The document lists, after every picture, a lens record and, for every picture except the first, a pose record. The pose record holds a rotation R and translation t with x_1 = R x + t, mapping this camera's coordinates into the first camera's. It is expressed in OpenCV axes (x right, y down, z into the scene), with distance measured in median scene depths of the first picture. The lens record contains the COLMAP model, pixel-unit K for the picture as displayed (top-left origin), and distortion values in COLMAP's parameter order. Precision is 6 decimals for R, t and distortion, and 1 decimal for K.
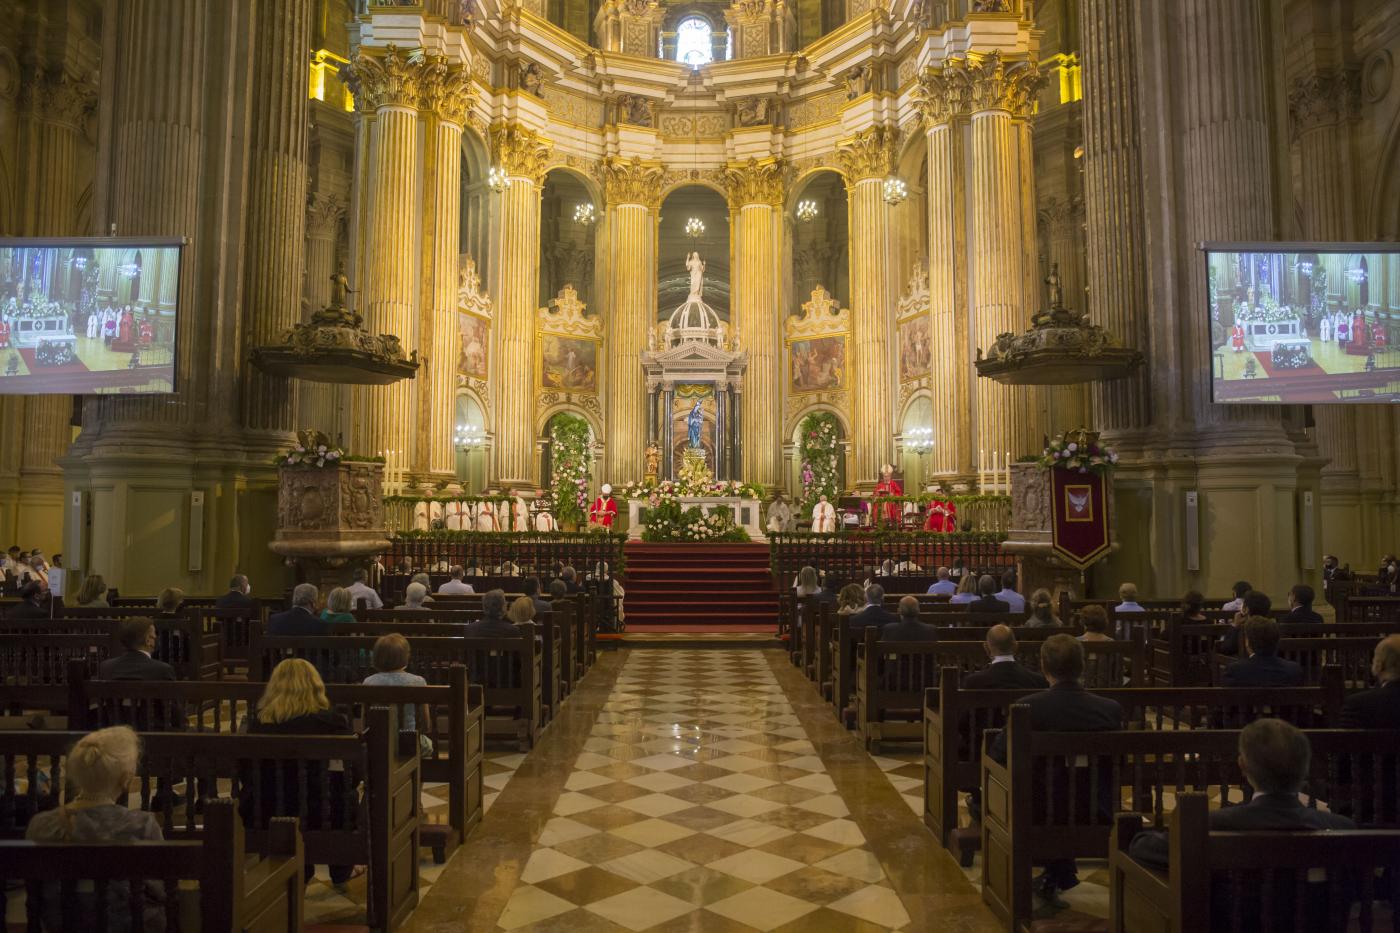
lens RADIAL K [[966.6, 0, 700.0], [0, 966.6, 466.5], [0, 0, 1]] dist [-0.097458, 0.079337]
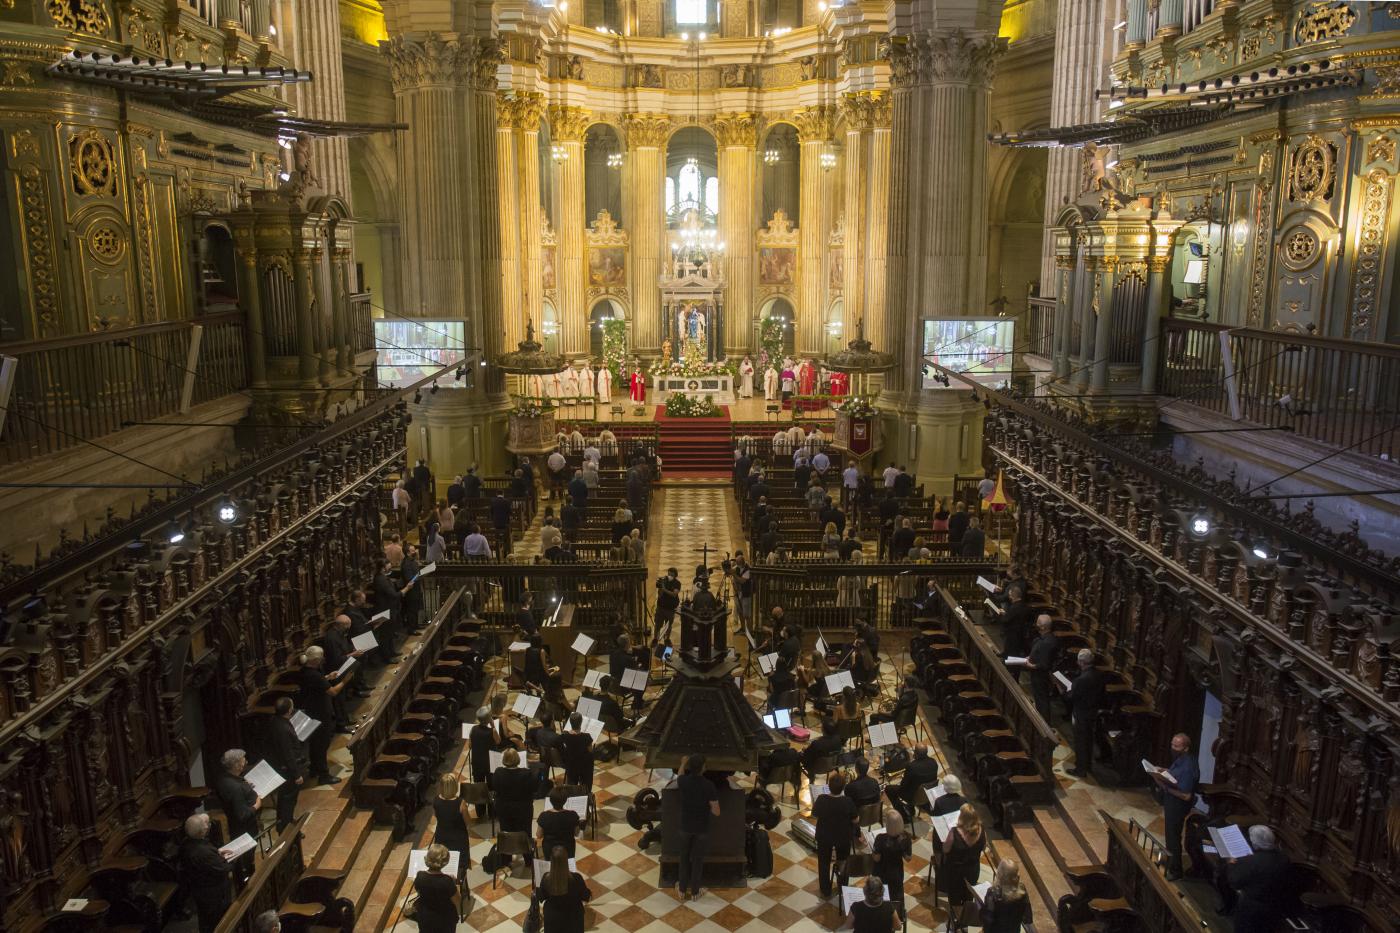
lens RADIAL K [[1104.9, 0, 700.0], [0, 1104.9, 466.5], [0, 0, 1]] dist [0.000128, 0.005679]
pose [[0.999994, -0.002853, 0.001794, 0.001767], [0.002294, 0.966156, 0.257949, -0.289021], [-0.002469, -0.257943, 0.966157, -0.814128]]
